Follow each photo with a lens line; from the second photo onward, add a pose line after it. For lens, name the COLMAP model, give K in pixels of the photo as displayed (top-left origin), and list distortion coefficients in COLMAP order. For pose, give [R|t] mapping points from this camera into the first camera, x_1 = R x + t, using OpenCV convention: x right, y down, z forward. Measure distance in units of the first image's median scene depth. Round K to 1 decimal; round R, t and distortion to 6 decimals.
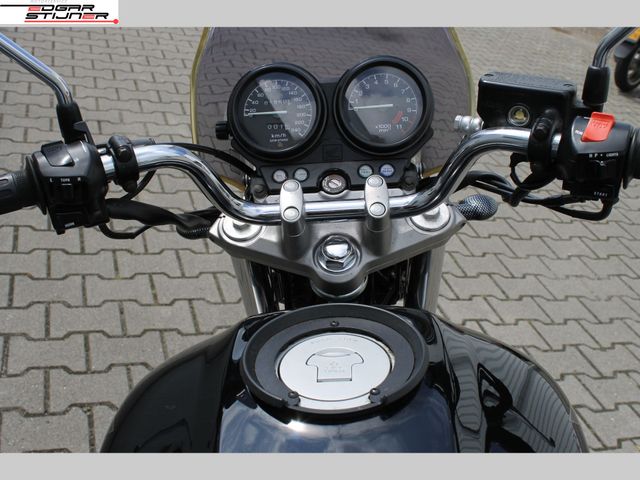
lens RADIAL K [[734.6, 0, 320.0], [0, 734.6, 240.0], [0, 0, 1]] dist [-0.090844, -0.004690]
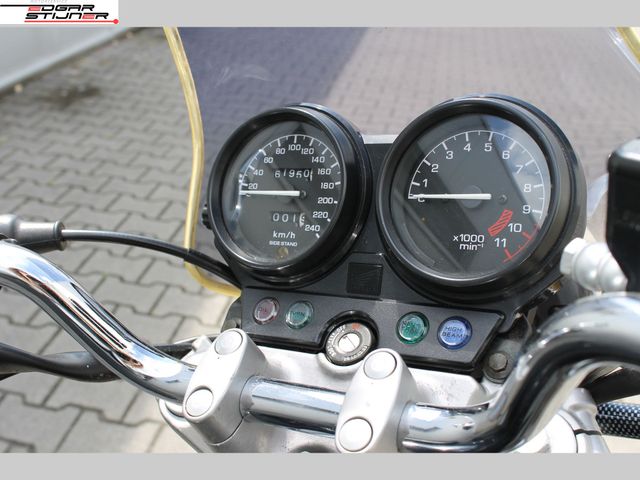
lens RADIAL K [[734.6, 0, 320.0], [0, 734.6, 240.0], [0, 0, 1]] dist [-0.090844, -0.004690]
pose [[0.909498, 0.098274, -0.403925, 0.231544], [-0.130572, 0.990014, -0.053135, -0.138023], [0.394669, 0.101067, 0.913248, 0.621931]]
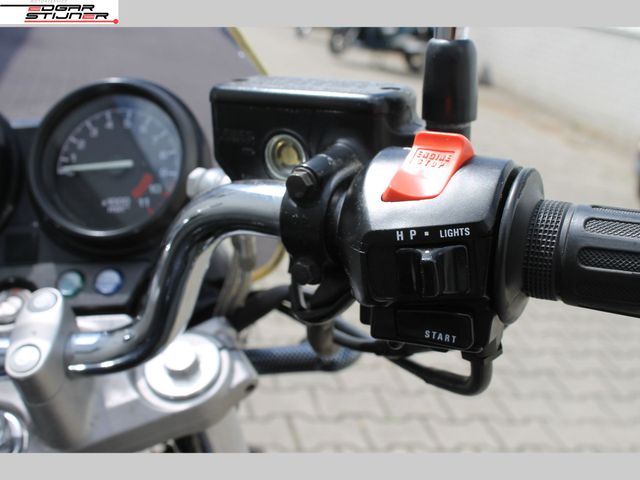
lens RADIAL K [[786.8, 0, 320.0], [0, 786.8, 240.0], [0, 0, 1]] dist [-0.071933, -0.035393]
pose [[0.999757, 0.007526, 0.020727, 0.273179], [-0.004196, 0.987711, -0.156237, -0.042866], [-0.021648, 0.156112, 0.987502, 0.506393]]
